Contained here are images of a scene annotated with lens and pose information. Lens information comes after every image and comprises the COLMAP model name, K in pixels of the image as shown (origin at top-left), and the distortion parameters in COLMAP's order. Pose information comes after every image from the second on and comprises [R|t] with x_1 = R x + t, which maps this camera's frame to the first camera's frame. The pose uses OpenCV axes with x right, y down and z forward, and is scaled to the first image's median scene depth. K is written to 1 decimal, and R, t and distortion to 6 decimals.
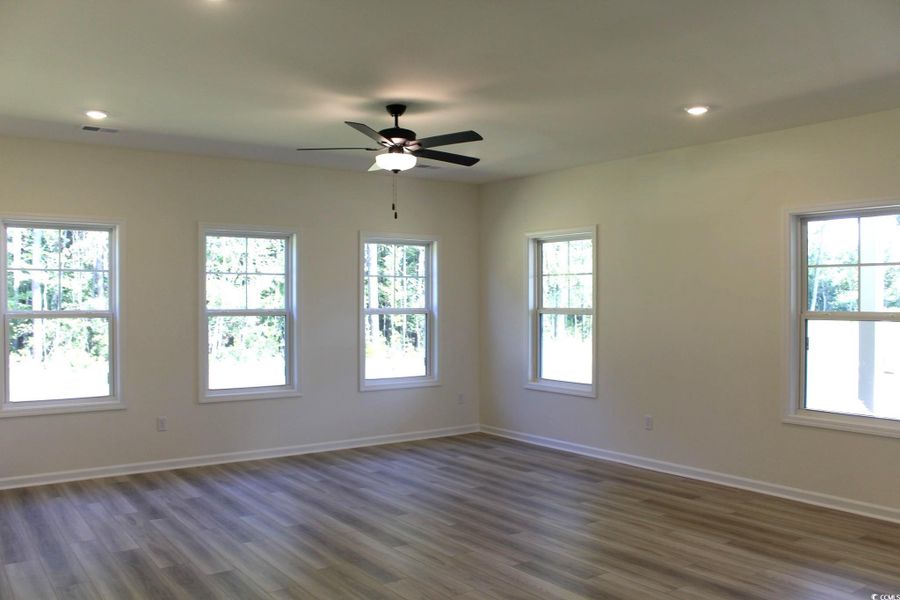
lens RADIAL K [[739.0, 0, 456.0], [0, 739.0, 305.9], [0, 0, 1]] dist [-0.121647, 0.007475]
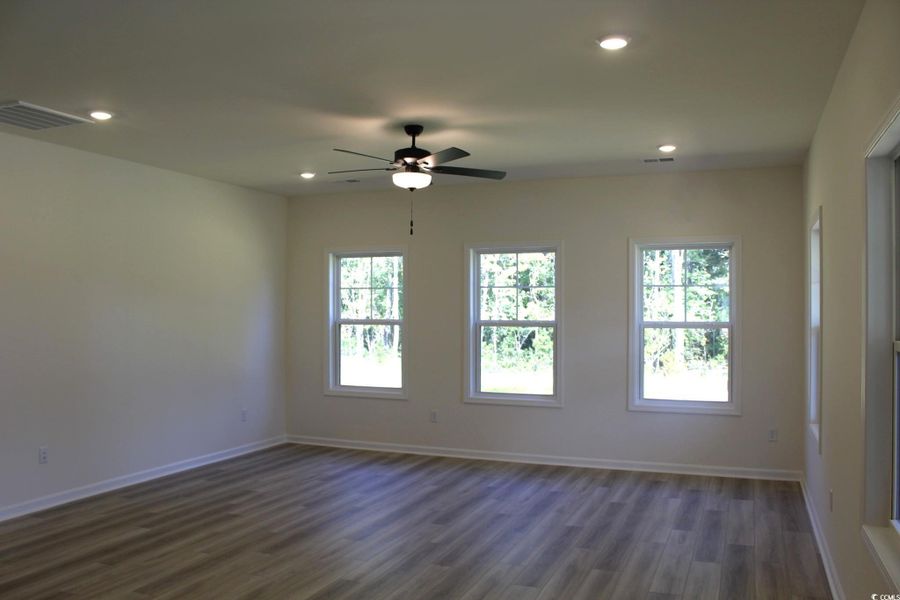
lens RADIAL K [[739.0, 0, 456.0], [0, 739.0, 305.9], [0, 0, 1]] dist [-0.121647, 0.007475]
pose [[0.524104, -0.006636, -0.851629, 0.783967], [-0.003957, 0.999940, -0.010227, -0.006990], [0.851645, 0.008730, 0.524046, 0.474092]]
